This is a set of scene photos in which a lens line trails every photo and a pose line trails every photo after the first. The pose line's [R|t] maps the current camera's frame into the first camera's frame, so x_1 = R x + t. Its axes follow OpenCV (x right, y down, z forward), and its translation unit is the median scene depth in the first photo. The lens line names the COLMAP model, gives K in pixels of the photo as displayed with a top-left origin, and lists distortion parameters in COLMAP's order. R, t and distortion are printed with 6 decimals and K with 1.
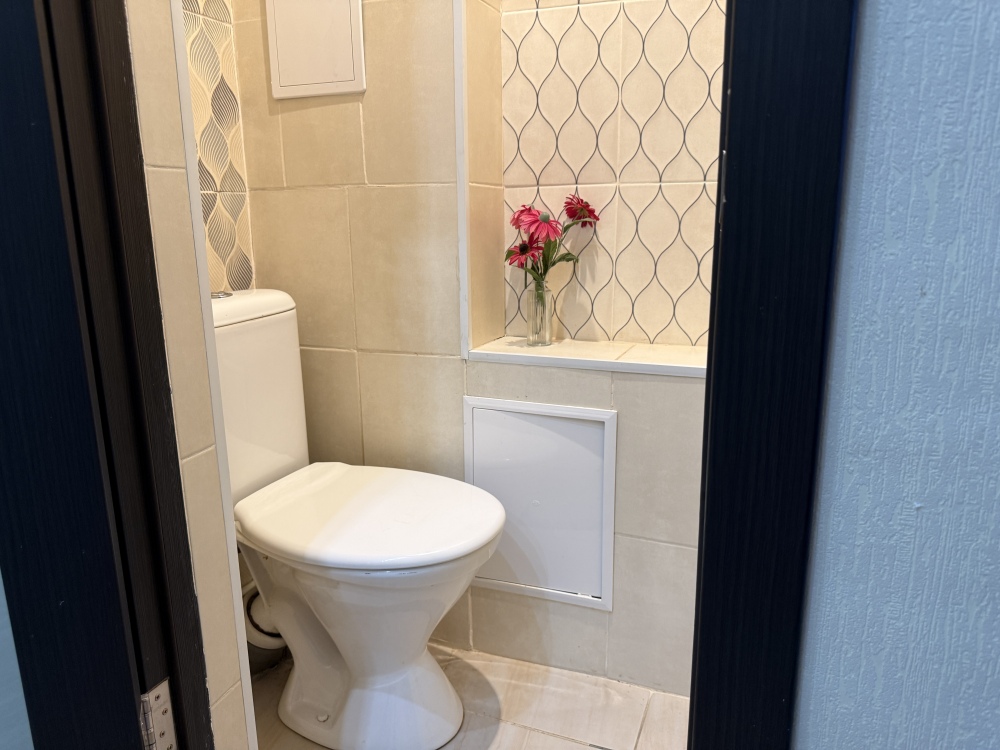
lens RADIAL K [[703.0, 0, 501.7], [0, 703.0, 384.1], [0, 0, 1]] dist [0.057656, -0.079283]
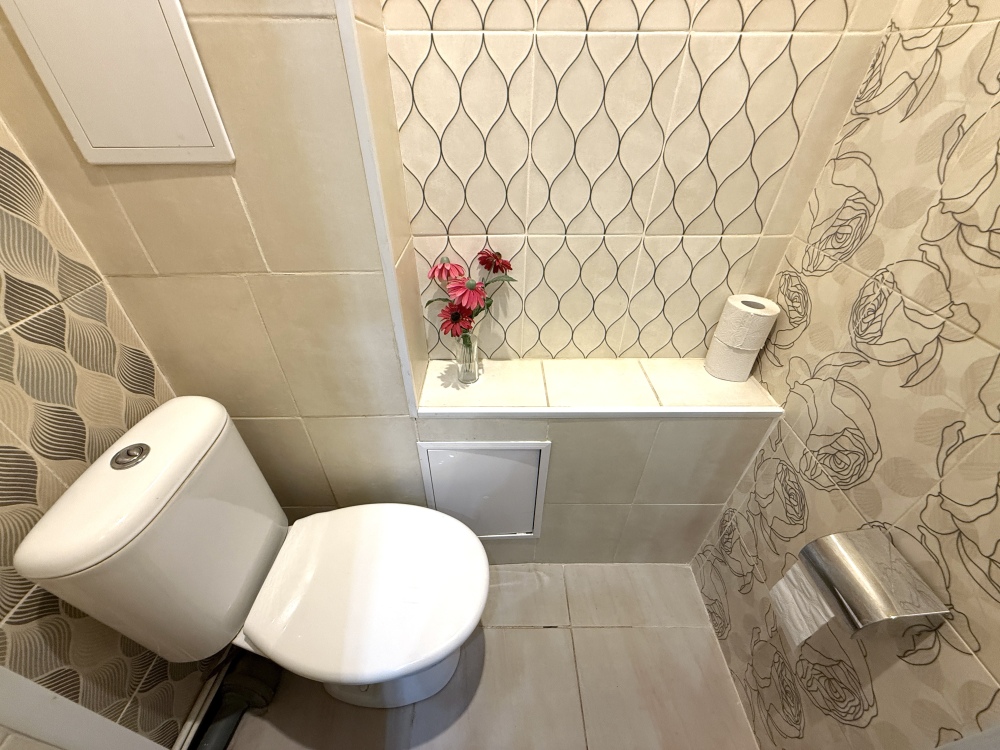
lens RADIAL K [[399.5, 0, 501.2], [0, 399.5, 376.8], [0, 0, 1]] dist [0.000243, 0.000302]
pose [[0.928580, -0.217406, 0.300788, -0.100425], [0.082808, 0.911398, 0.403108, -0.335722], [-0.361776, -0.349411, 0.864309, 0.417078]]
